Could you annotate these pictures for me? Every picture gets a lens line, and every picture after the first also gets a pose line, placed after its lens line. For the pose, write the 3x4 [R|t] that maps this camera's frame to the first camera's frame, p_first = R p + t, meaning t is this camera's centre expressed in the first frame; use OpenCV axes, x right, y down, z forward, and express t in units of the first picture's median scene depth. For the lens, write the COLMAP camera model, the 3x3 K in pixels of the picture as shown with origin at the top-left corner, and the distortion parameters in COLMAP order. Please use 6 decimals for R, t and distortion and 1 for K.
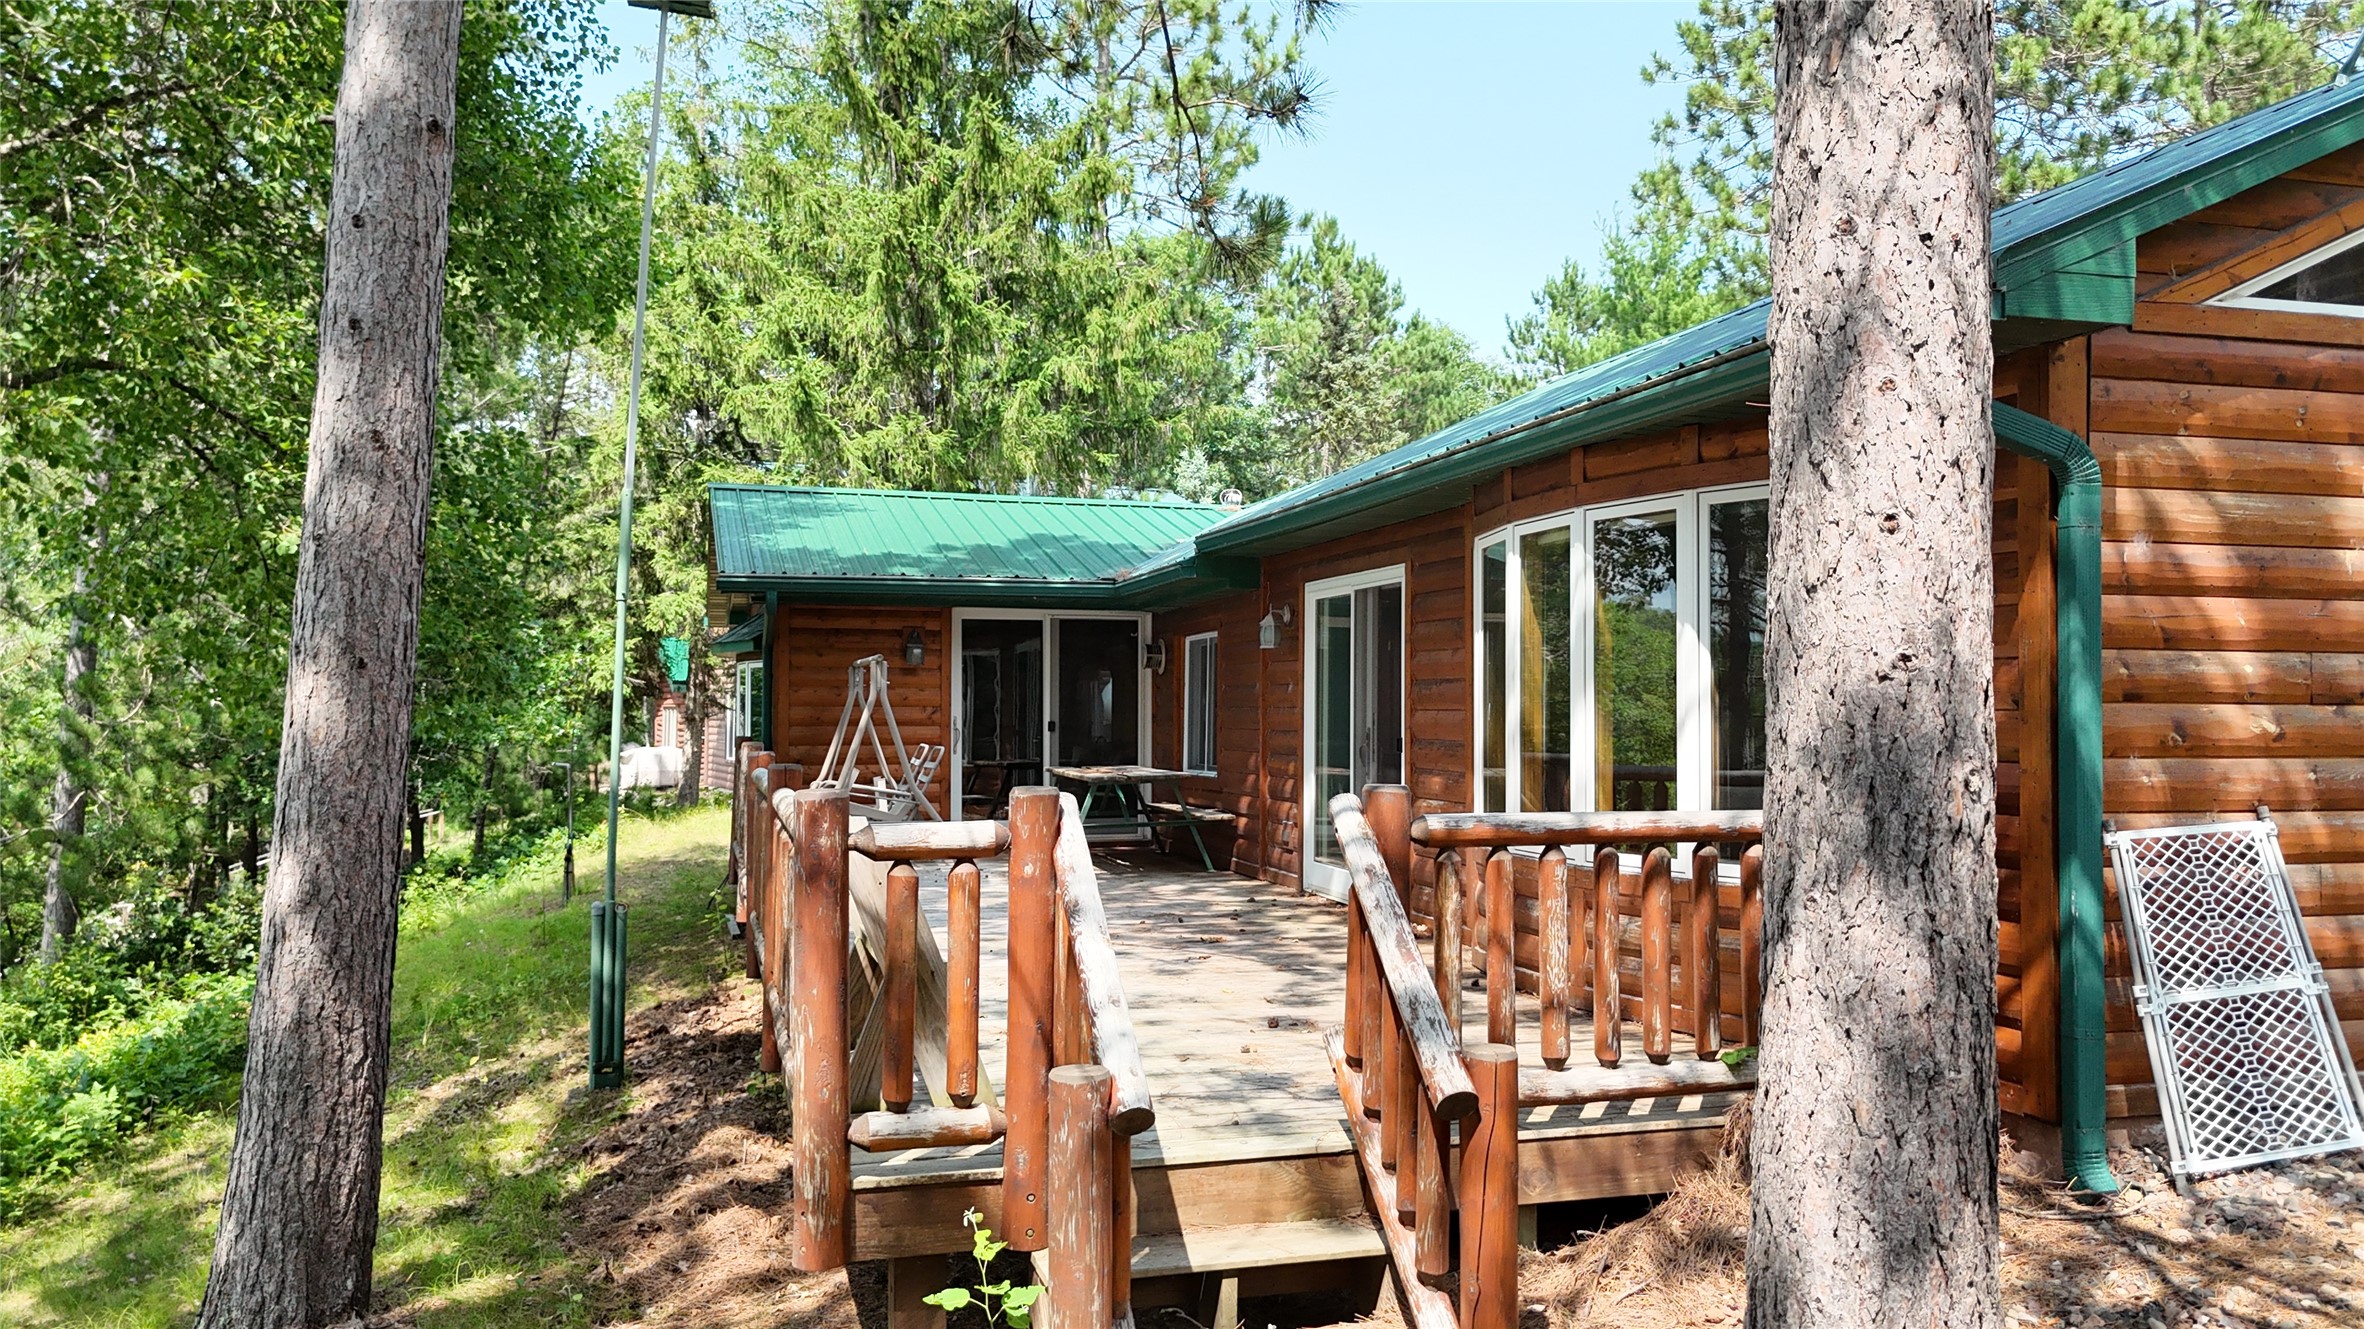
lens RADIAL K [[1716.3, 0, 1202.1], [0, 1716.3, 659.3], [0, 0, 1]] dist [0.082839, -0.075170]
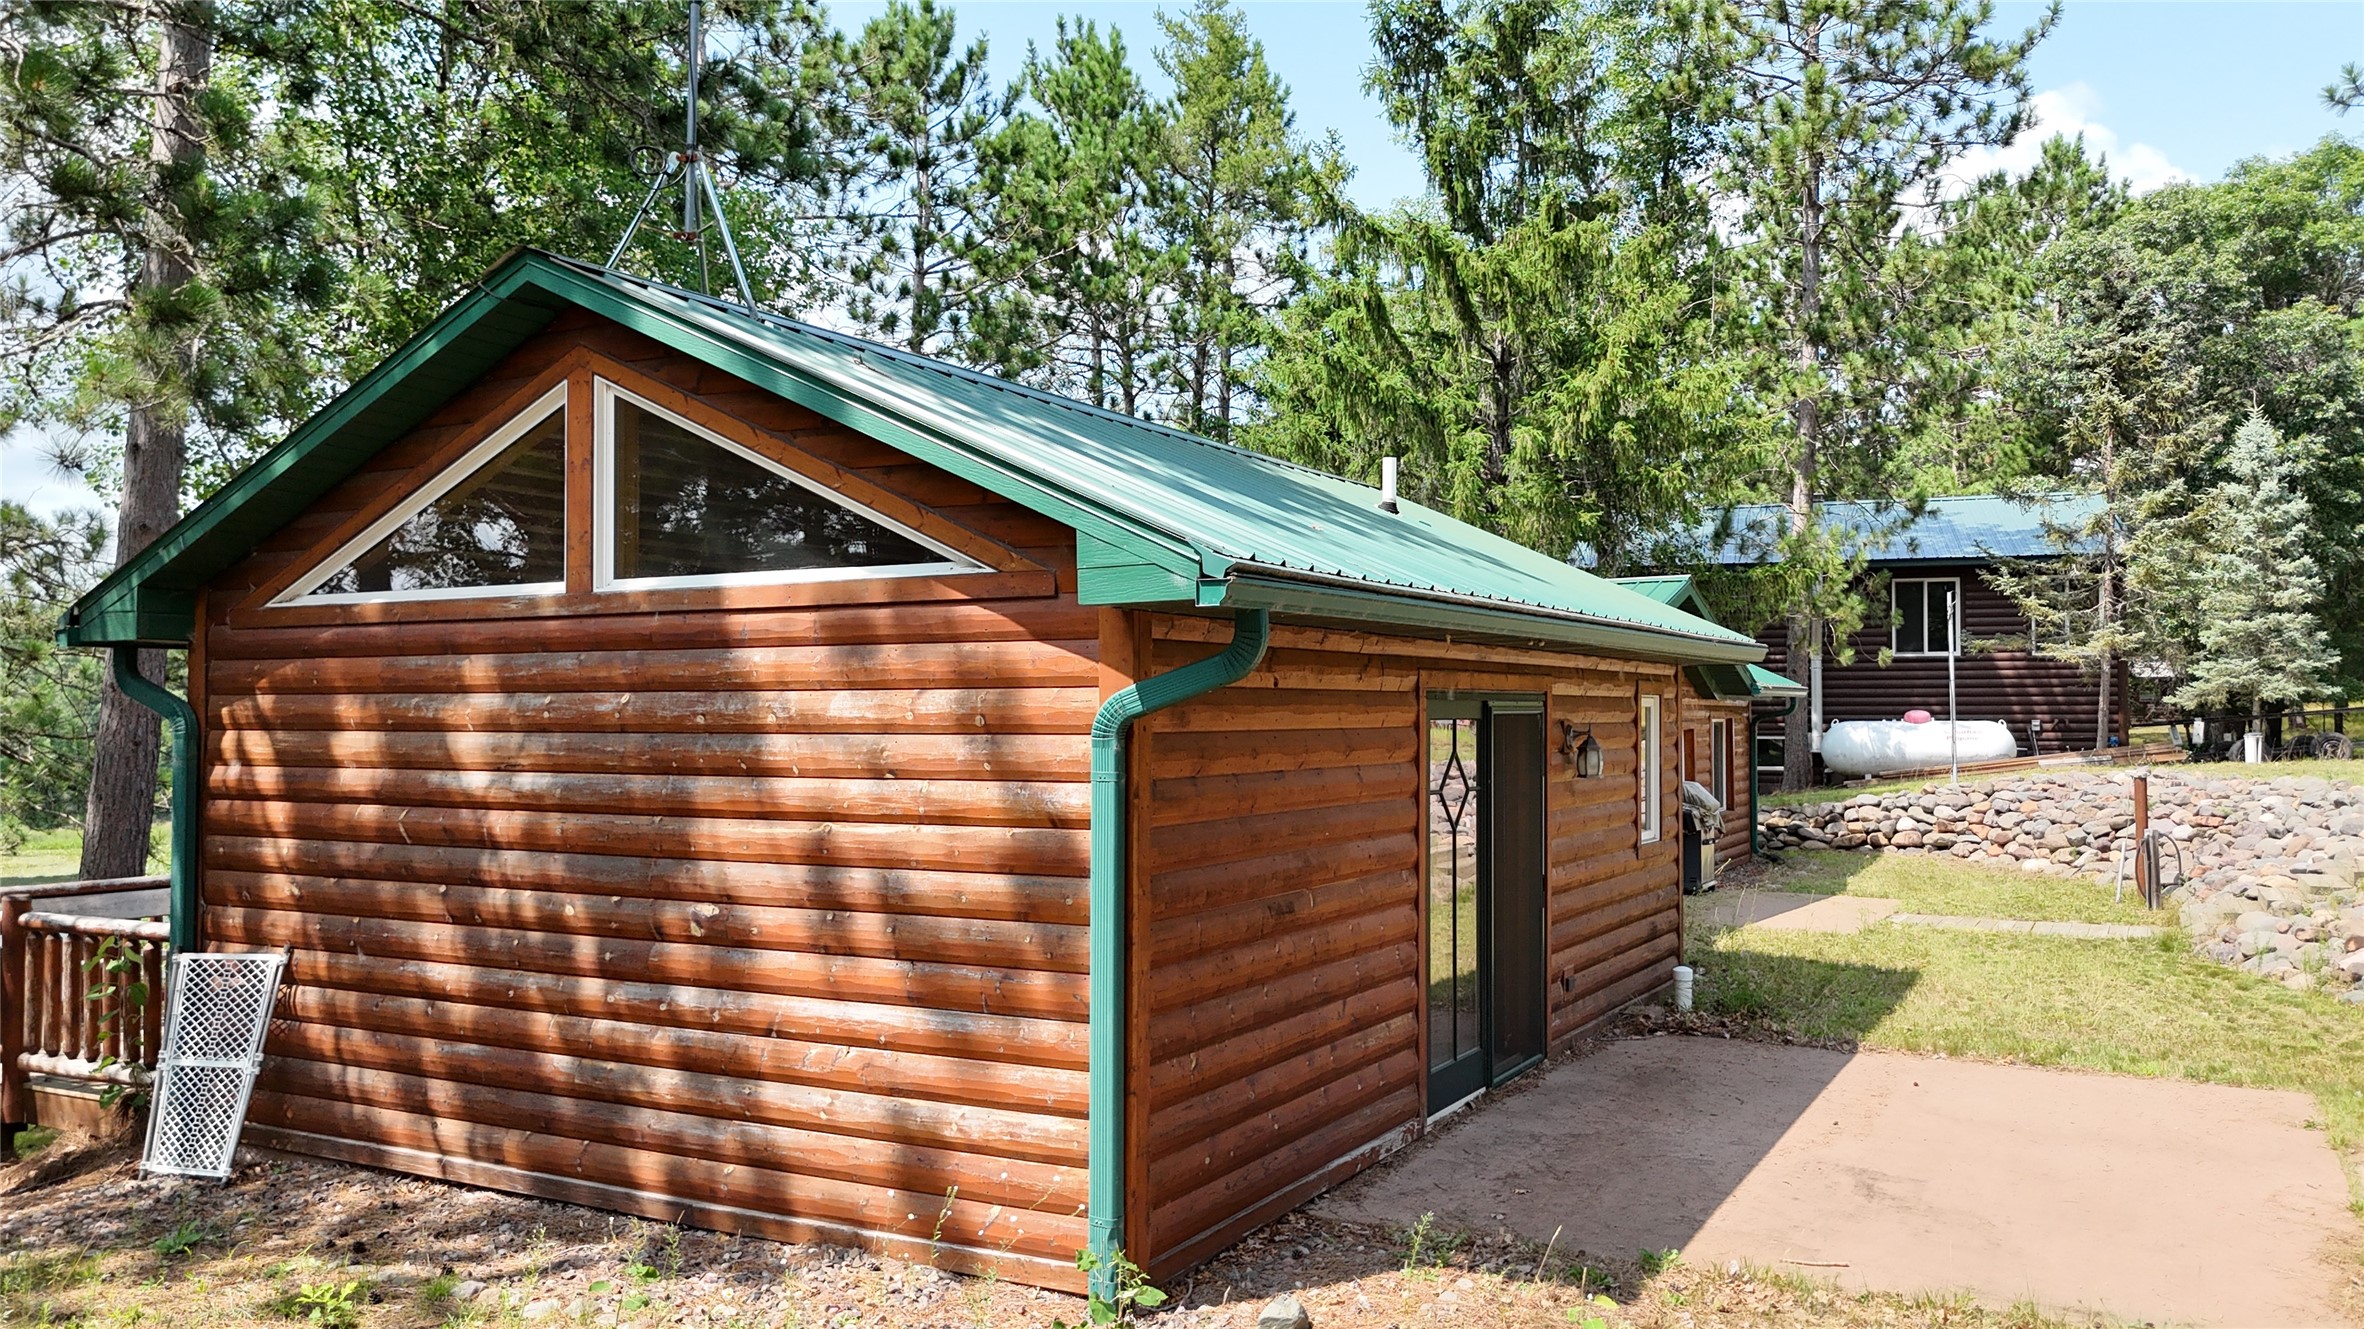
lens RADIAL K [[1716.3, 0, 1180.8], [0, 1716.3, 672.8], [0, 0, 1]] dist [0.082839, -0.075170]
pose [[0.710195, -0.026753, -0.703496, 1.200098], [0.014507, 0.999622, -0.023369, -0.054680], [0.703855, 0.006391, 0.710315, 0.268555]]
